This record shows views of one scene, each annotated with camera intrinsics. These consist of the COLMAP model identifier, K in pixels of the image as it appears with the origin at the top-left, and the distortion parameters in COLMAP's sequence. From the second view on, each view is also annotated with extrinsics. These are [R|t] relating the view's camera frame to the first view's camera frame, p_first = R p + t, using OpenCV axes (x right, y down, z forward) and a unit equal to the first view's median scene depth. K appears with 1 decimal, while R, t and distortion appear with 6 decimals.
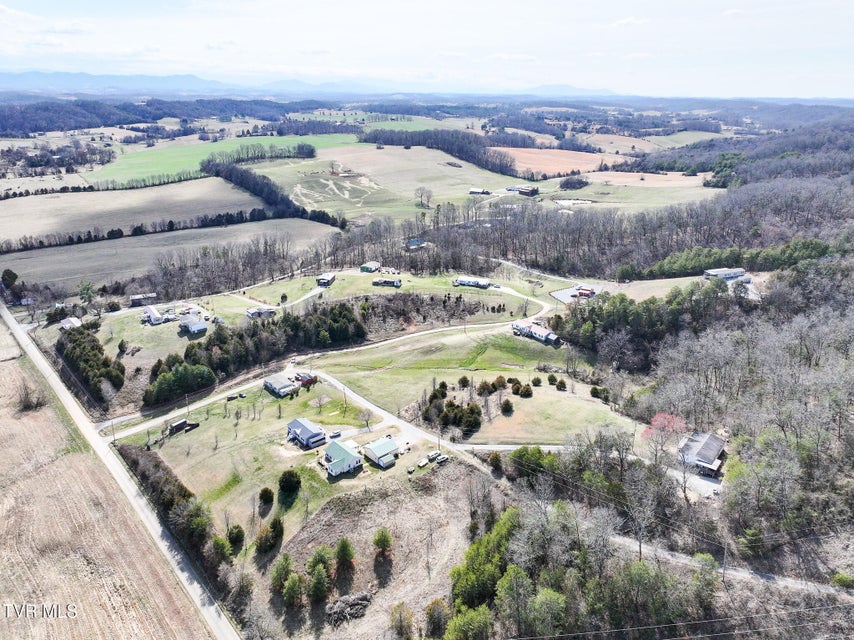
lens RADIAL K [[593.1, 0, 430.4], [0, 593.1, 316.0], [0, 0, 1]] dist [0.001465, 0.010567]
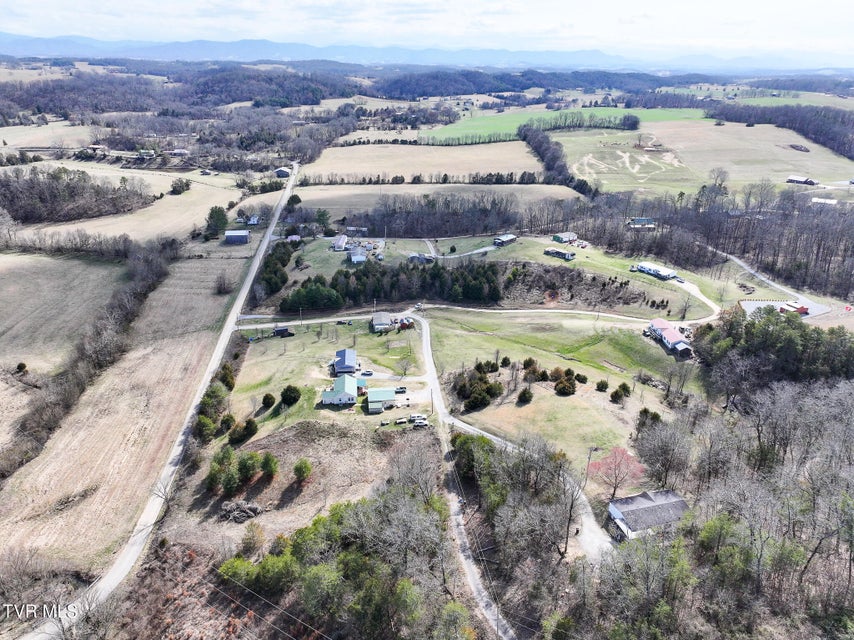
lens RADIAL K [[593.1, 0, 430.4], [0, 593.1, 316.0], [0, 0, 1]] dist [0.001465, 0.010567]
pose [[0.821636, 0.226237, -0.523192, 0.277417], [-0.207221, 0.973614, 0.095581, -0.009185], [0.531011, 0.029884, 0.846838, 0.123060]]
